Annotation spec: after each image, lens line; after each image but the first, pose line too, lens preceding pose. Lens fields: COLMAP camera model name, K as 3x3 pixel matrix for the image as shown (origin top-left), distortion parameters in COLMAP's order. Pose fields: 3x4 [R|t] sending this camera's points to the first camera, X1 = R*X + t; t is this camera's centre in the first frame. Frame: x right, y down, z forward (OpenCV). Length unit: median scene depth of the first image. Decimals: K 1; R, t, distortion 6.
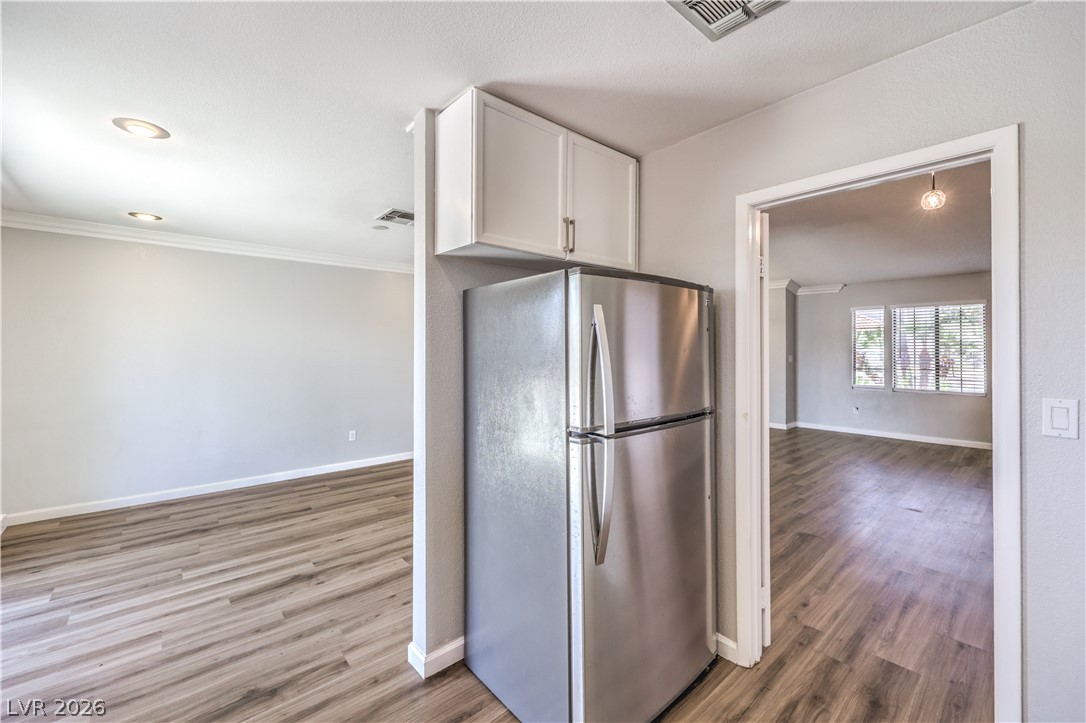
lens RADIAL K [[437.8, 0, 540.8], [0, 437.8, 355.8], [0, 0, 1]] dist [0.000702, 0.000207]
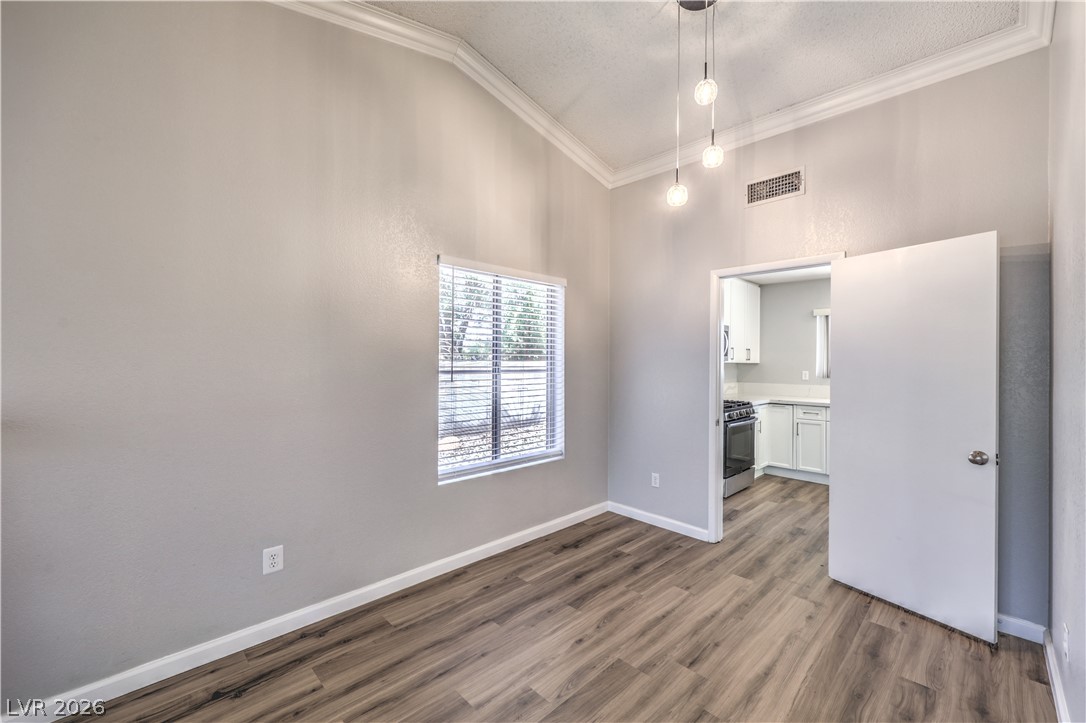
lens RADIAL K [[437.8, 0, 533.0], [0, 437.8, 361.3], [0, 0, 1]] dist [0.000702, 0.000207]
pose [[-0.998586, -0.009099, -0.052374, 0.876717], [-0.009969, 0.999816, 0.016370, -0.013419], [0.052216, 0.016869, -0.998493, 1.328229]]
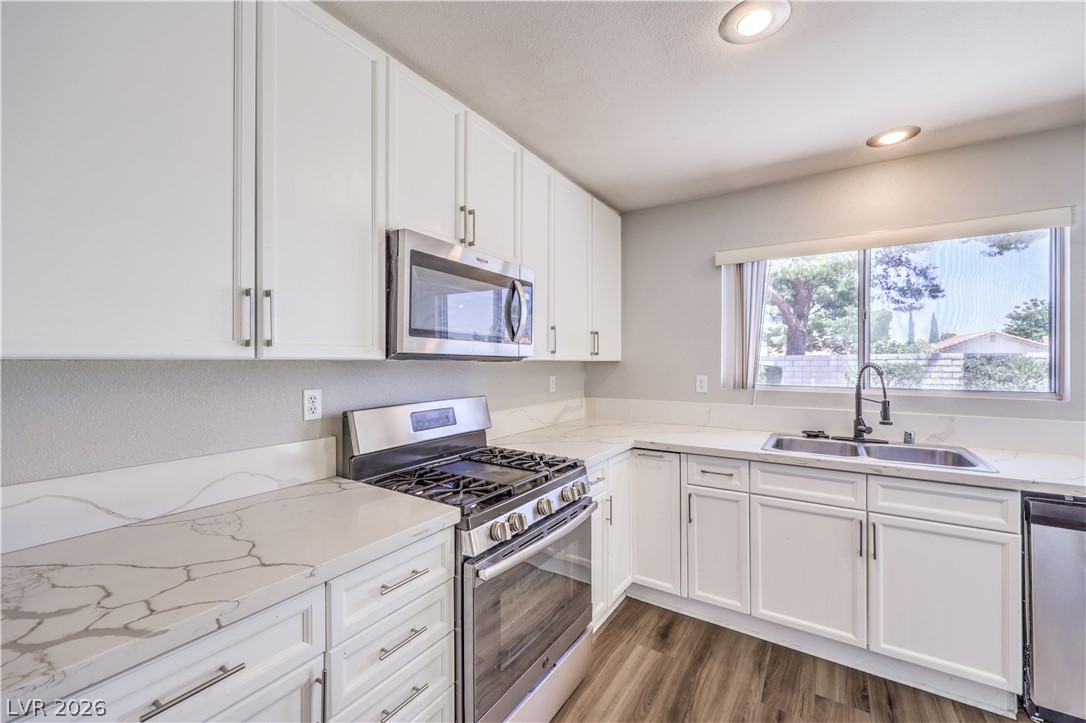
lens RADIAL K [[437.8, 0, 529.7], [0, 437.8, 359.4], [0, 0, 1]] dist [0.000702, 0.000207]
pose [[-0.968963, 0.003374, -0.247182, 0.313176], [0.000606, 0.999936, 0.011273, 0.000181], [0.247204, 0.010773, -0.968903, 0.496903]]
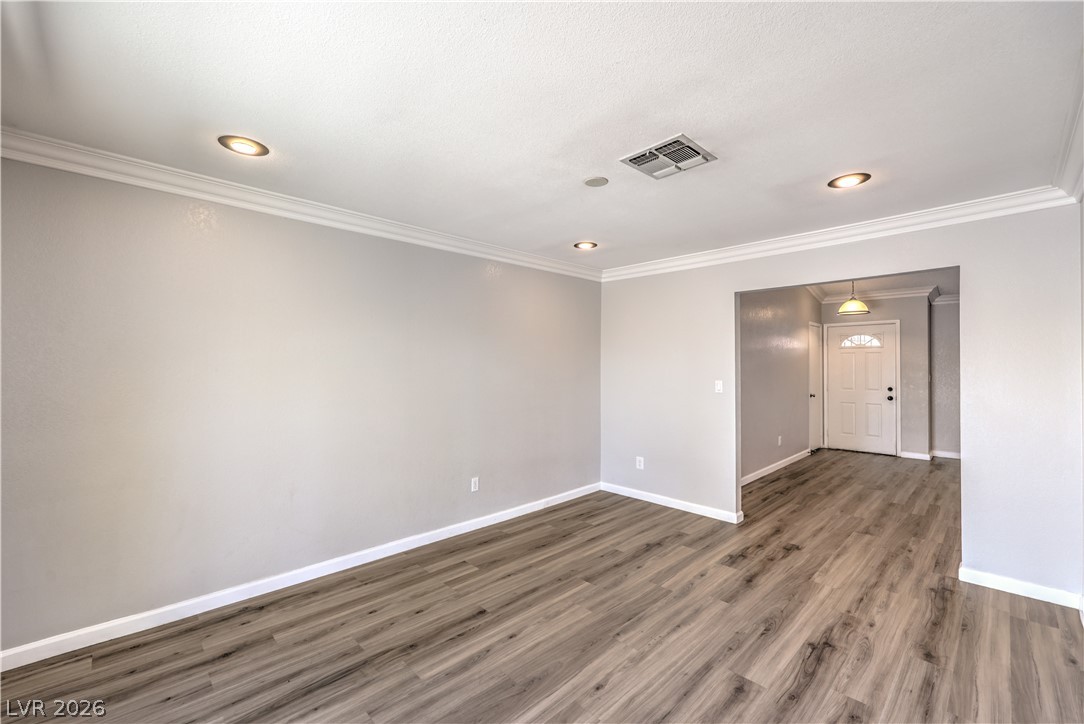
lens RADIAL K [[437.0, 0, 543.5], [0, 437.0, 373.7], [0, 0, 1]] dist [0.000702, 0.000207]
pose [[0.998720, -0.002188, 0.050537, -0.518569], [0.002216, 0.999997, -0.000487, -0.005512], [-0.050536, 0.000598, 0.998722, 0.378867]]
